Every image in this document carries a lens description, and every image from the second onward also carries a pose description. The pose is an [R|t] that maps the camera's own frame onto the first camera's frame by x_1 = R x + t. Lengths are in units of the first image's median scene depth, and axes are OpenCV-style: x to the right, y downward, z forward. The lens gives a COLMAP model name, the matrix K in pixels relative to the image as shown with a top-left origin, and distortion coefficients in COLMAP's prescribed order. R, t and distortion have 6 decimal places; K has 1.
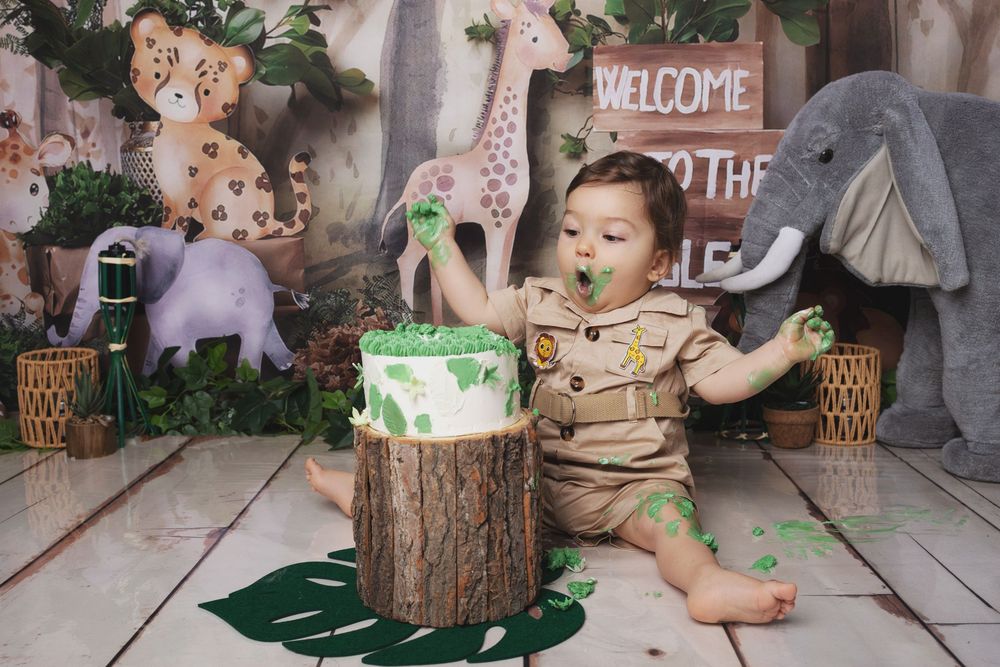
lens RADIAL K [[967.0, 0, 506.8], [0, 967.0, 343.1], [0, 0, 1]] dist [0.014905, 0.000000]
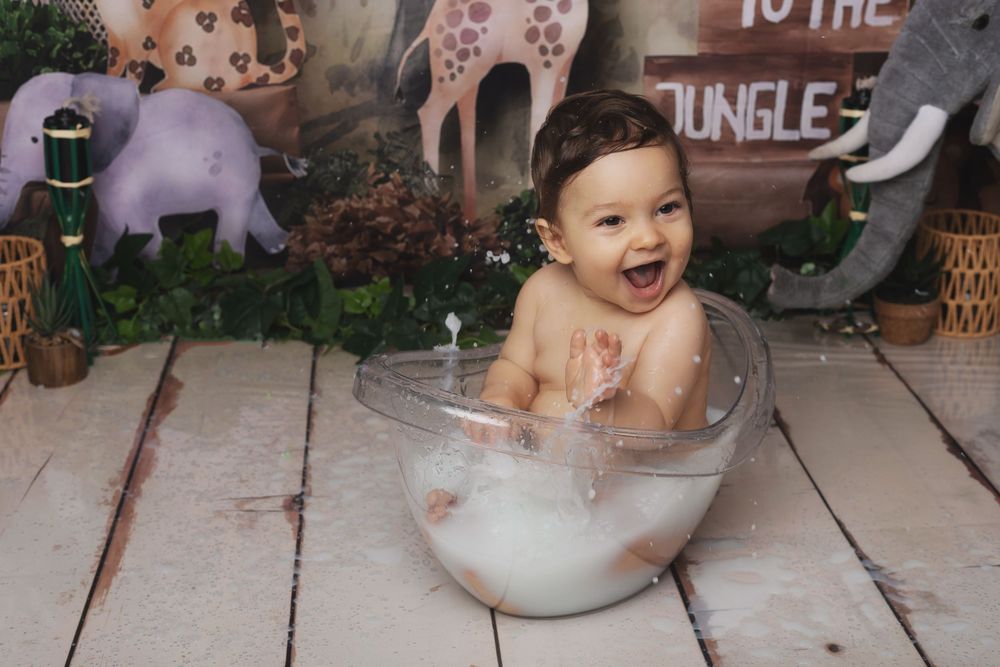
lens RADIAL K [[1394.1, 0, 518.5], [0, 1394.1, 351.7], [0, 0, 1]] dist [0.001864, 0.000000]
pose [[0.995404, -0.032829, 0.089957, -0.142297], [0.012286, 0.975417, 0.220025, -0.145920], [-0.094969, -0.217908, 0.971338, -0.143320]]
